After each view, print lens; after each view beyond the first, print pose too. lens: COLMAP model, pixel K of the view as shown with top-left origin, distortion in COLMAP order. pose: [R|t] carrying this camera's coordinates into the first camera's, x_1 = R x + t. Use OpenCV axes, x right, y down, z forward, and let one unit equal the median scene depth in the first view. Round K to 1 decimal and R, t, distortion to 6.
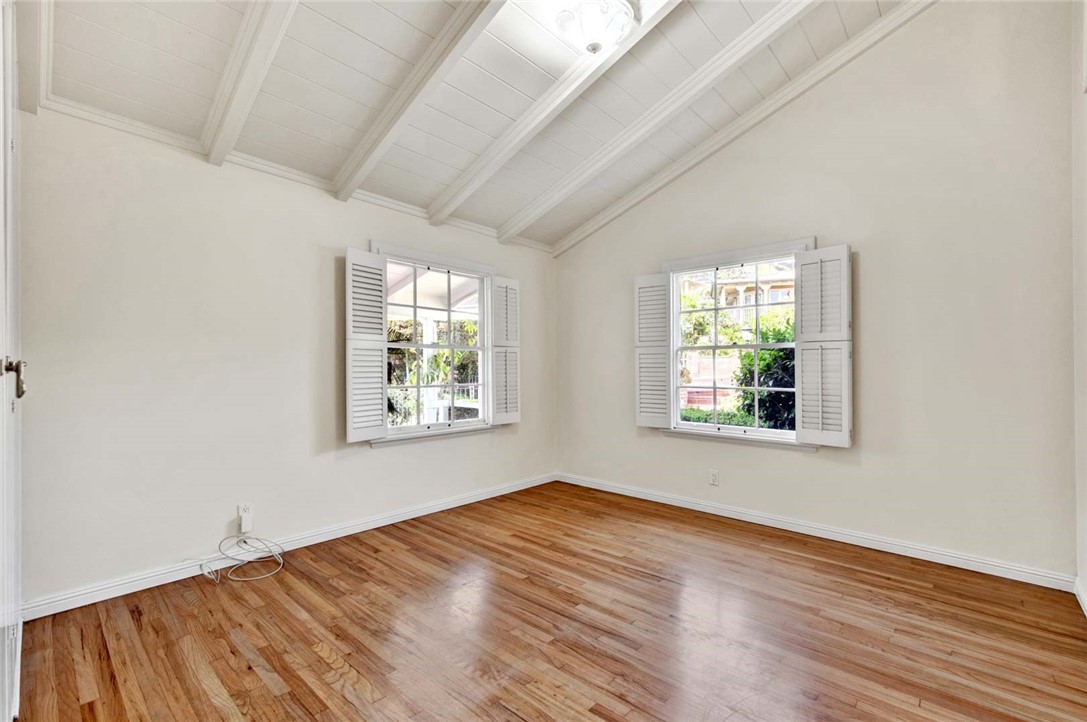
lens RADIAL K [[481.2, 0, 542.4], [0, 481.2, 366.6], [0, 0, 1]] dist [0.000612, 0.000509]
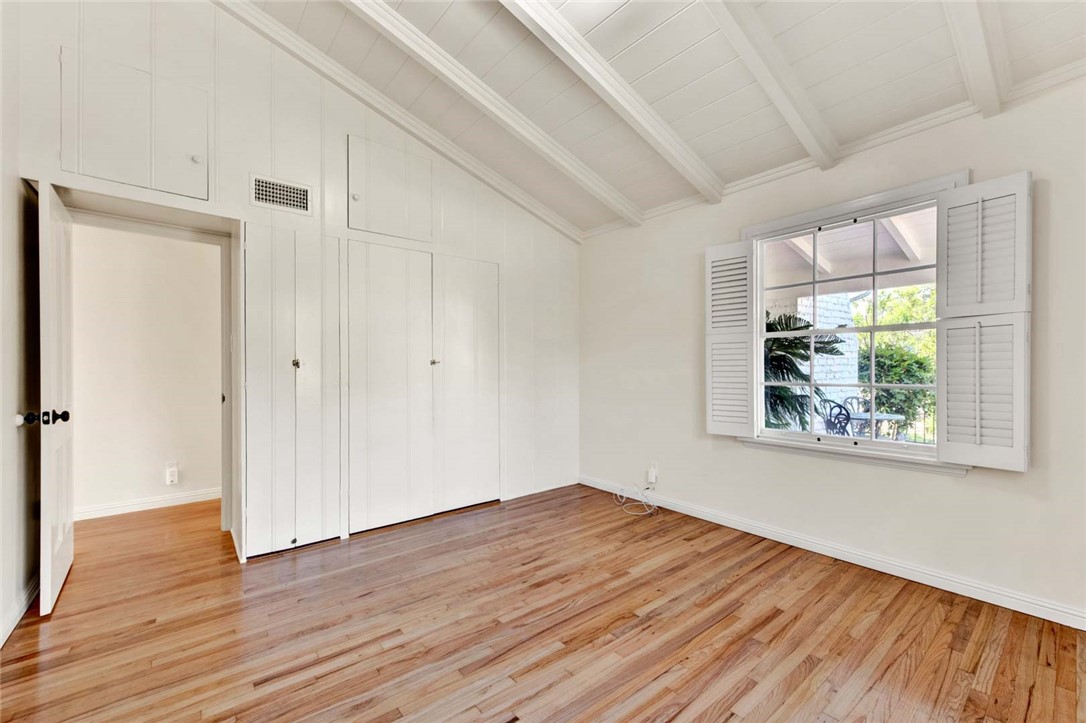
lens RADIAL K [[457.9, 0, 539.2], [0, 457.9, 360.1], [0, 0, 1]] dist [-0.016204, -0.000314]
pose [[-0.126281, 0.001427, -0.991993, 0.650352], [-0.000348, 0.999999, 0.001483, -0.001053], [0.991994, 0.000532, -0.126281, 0.793717]]
